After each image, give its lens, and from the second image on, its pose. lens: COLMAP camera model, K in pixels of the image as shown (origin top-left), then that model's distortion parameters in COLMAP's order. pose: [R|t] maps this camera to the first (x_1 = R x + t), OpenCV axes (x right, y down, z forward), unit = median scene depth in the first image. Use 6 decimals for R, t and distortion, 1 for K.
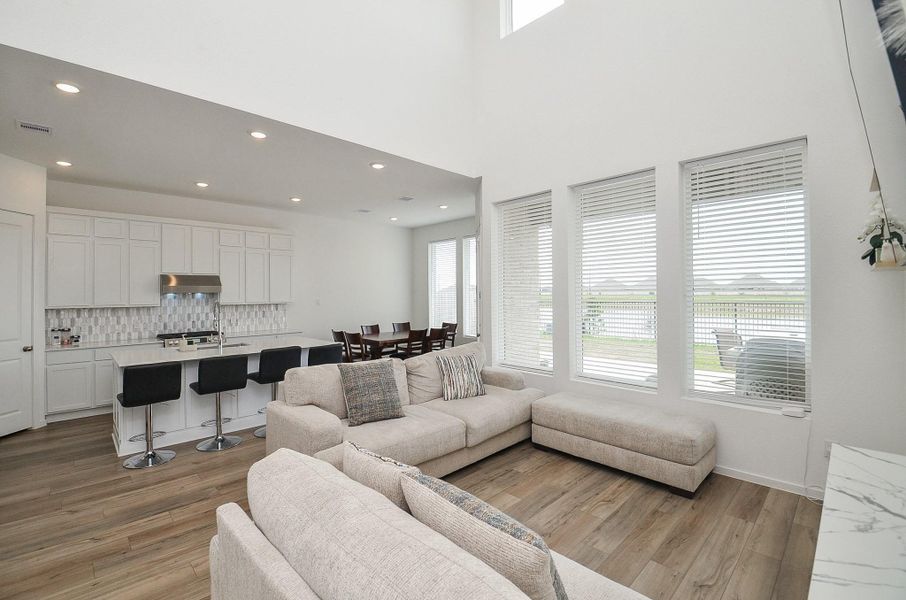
lens RADIAL K [[404.9, 0, 440.4], [0, 404.9, 288.3], [0, 0, 1]] dist [0.004324, -0.000024]
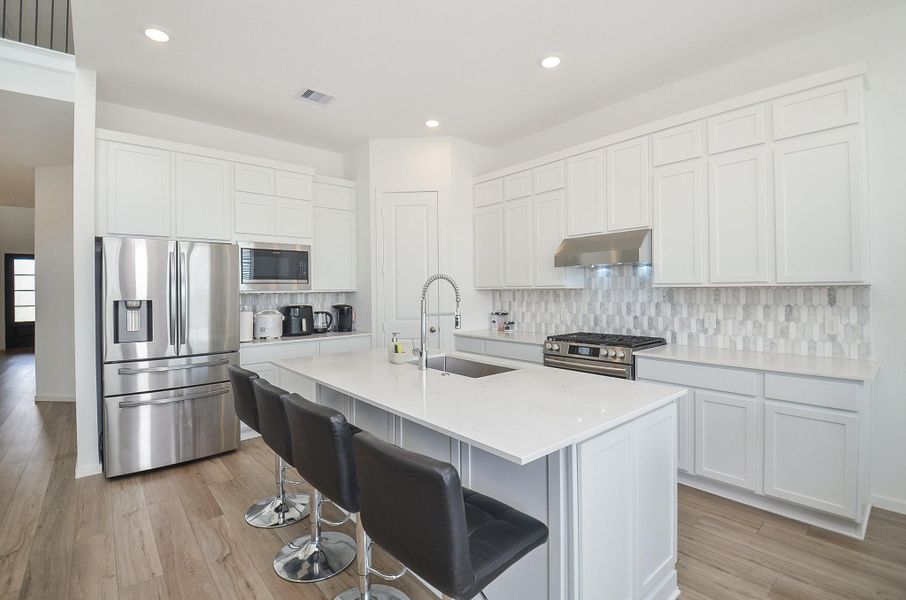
lens RADIAL K [[422.0, 0, 451.8], [0, 422.0, 279.6], [0, 0, 1]] dist [-0.002162, -0.010617]
pose [[-0.057869, -0.008307, -0.998290, -0.013149], [0.031654, 0.999447, -0.010151, 0.029487], [0.997822, -0.032188, -0.057574, 0.816900]]
